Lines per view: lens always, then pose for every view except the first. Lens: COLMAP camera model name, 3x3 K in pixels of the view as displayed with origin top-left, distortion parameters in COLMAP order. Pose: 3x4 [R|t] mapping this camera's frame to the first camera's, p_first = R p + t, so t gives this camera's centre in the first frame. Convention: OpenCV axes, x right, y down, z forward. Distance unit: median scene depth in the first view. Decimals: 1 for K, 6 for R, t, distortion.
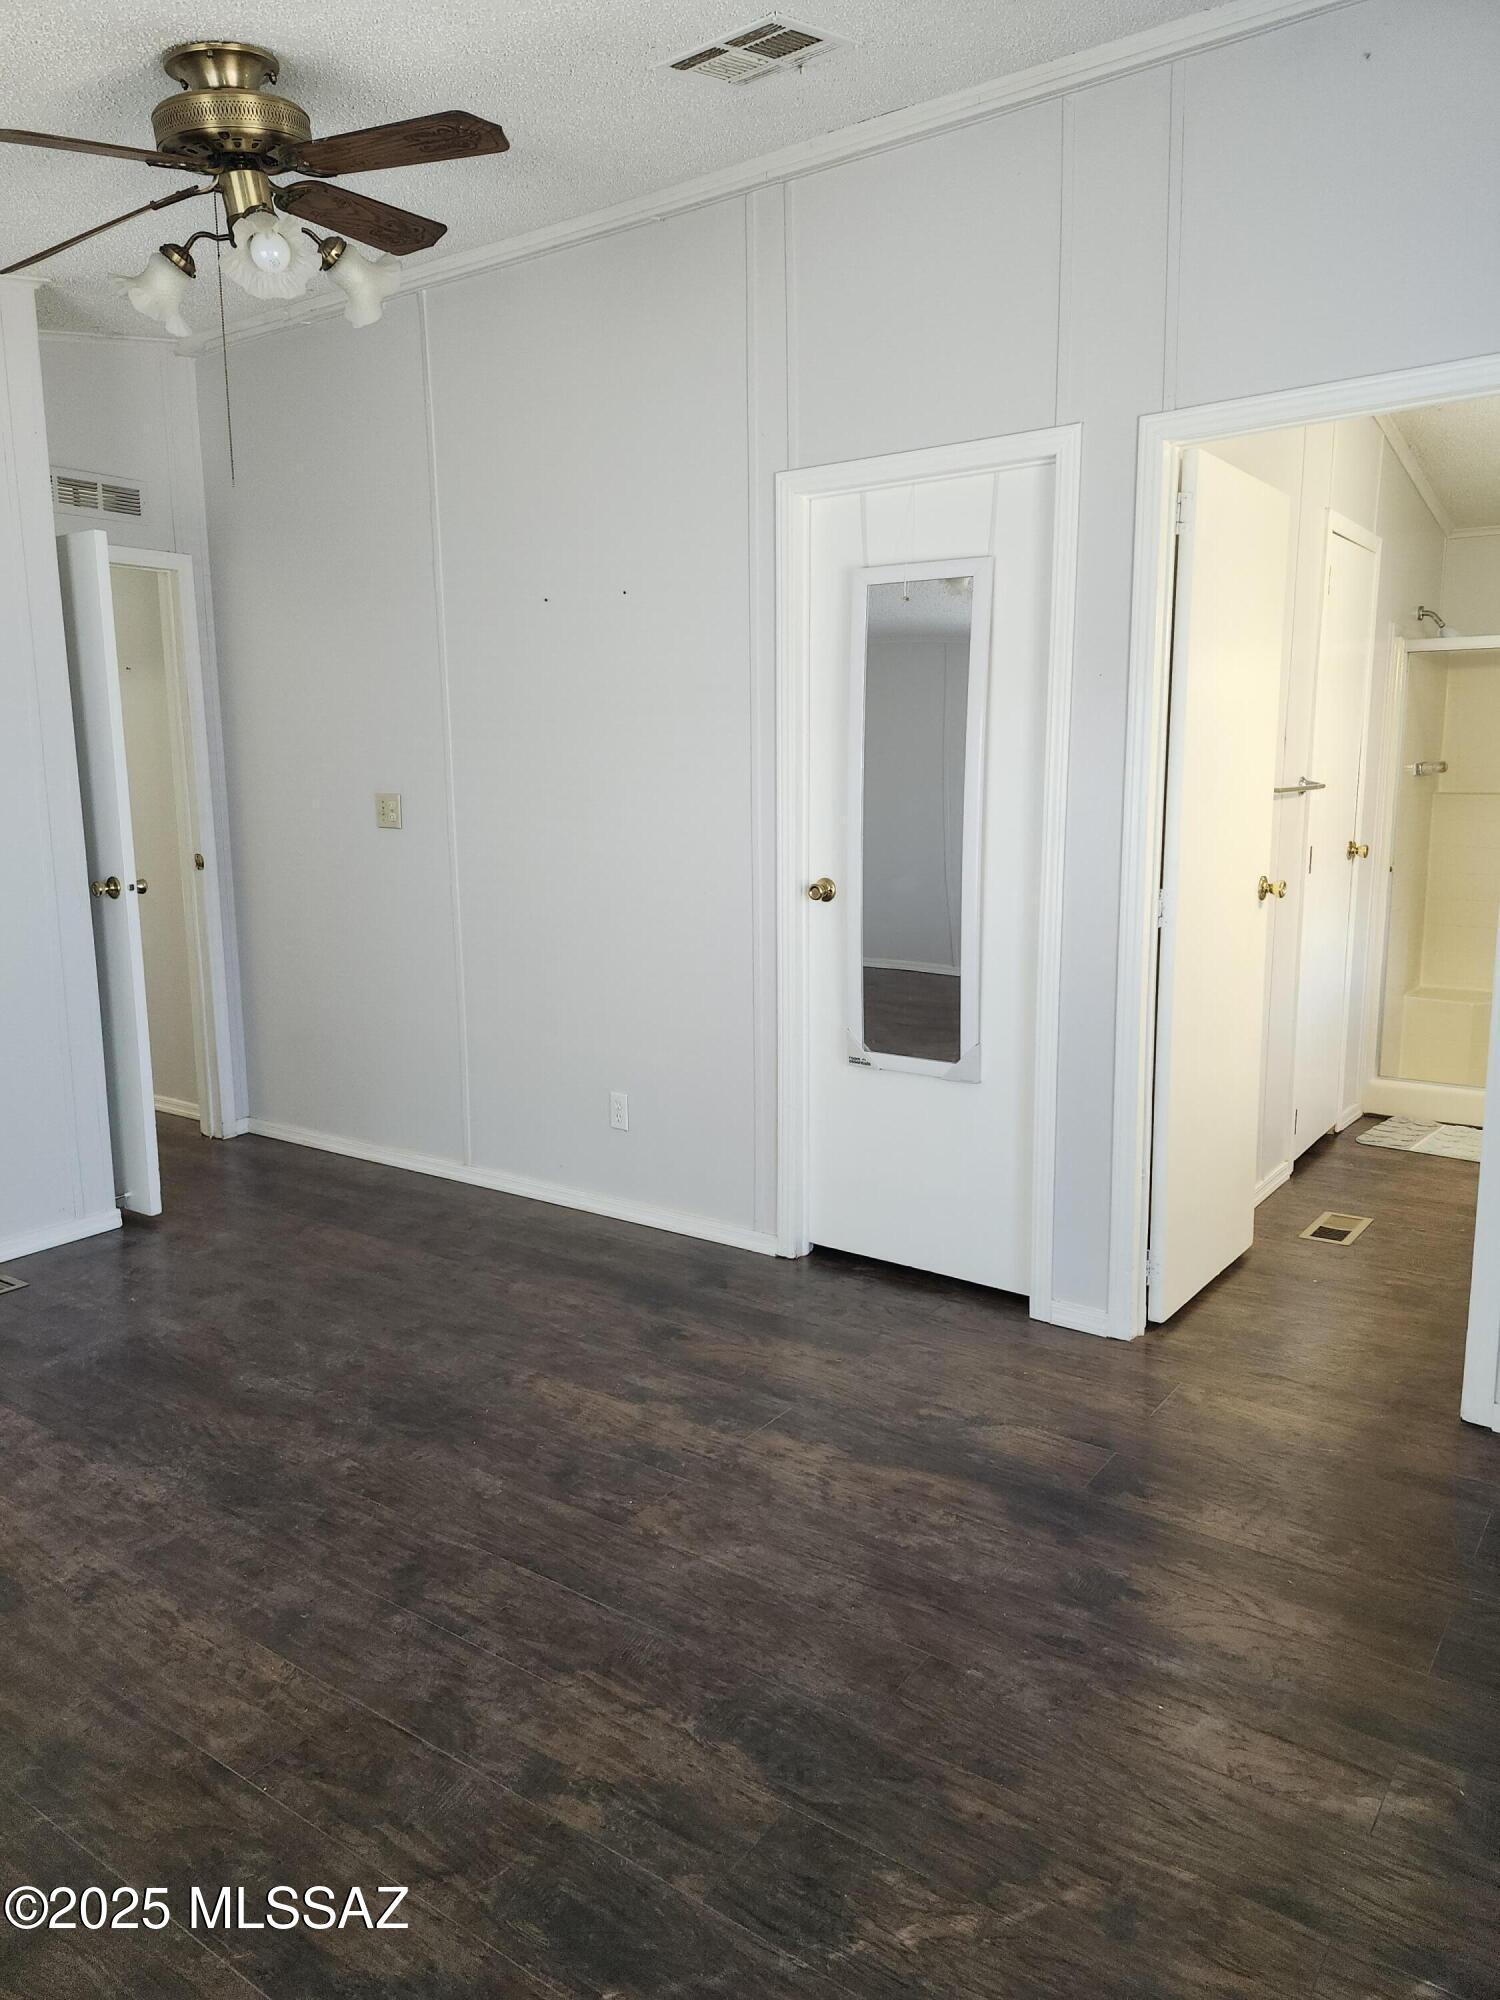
lens RADIAL K [[1375.2, 0, 753.1], [0, 1375.2, 997.3], [0, 0, 1]] dist [0.005320, -0.003249]
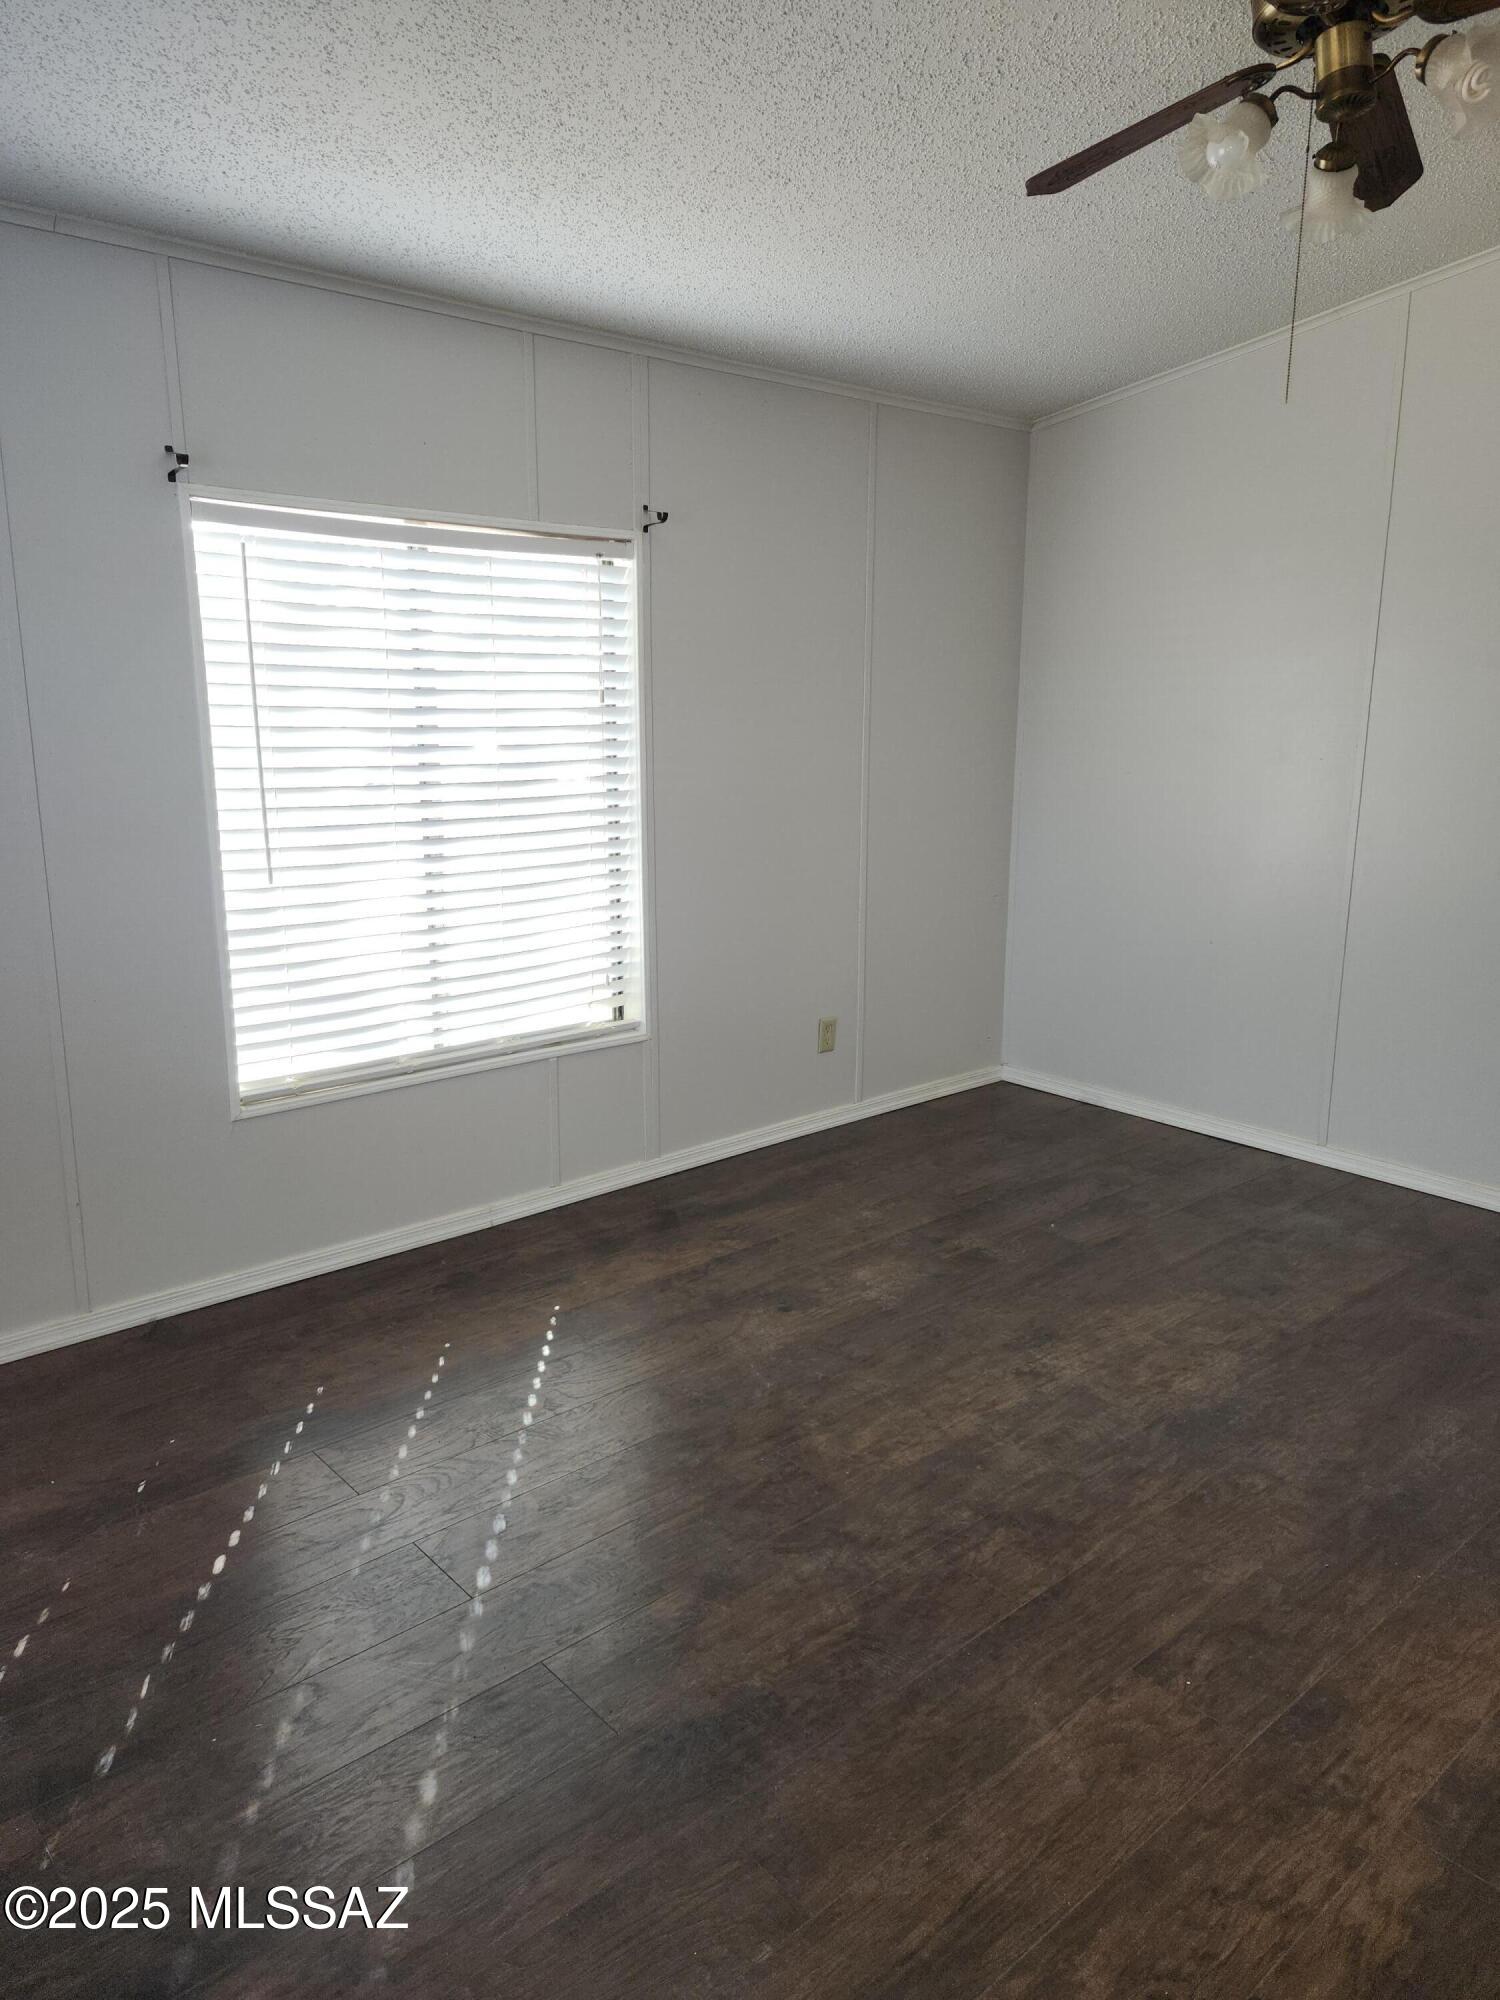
lens RADIAL K [[1375.2, 0, 758.0], [0, 1375.2, 998.7], [0, 0, 1]] dist [0.005320, -0.003249]
pose [[-0.218498, 0.222273, -0.950186, 0.643320], [-0.169732, 0.950215, 0.261310, -0.163374], [0.960963, 0.218373, -0.169893, 0.865918]]
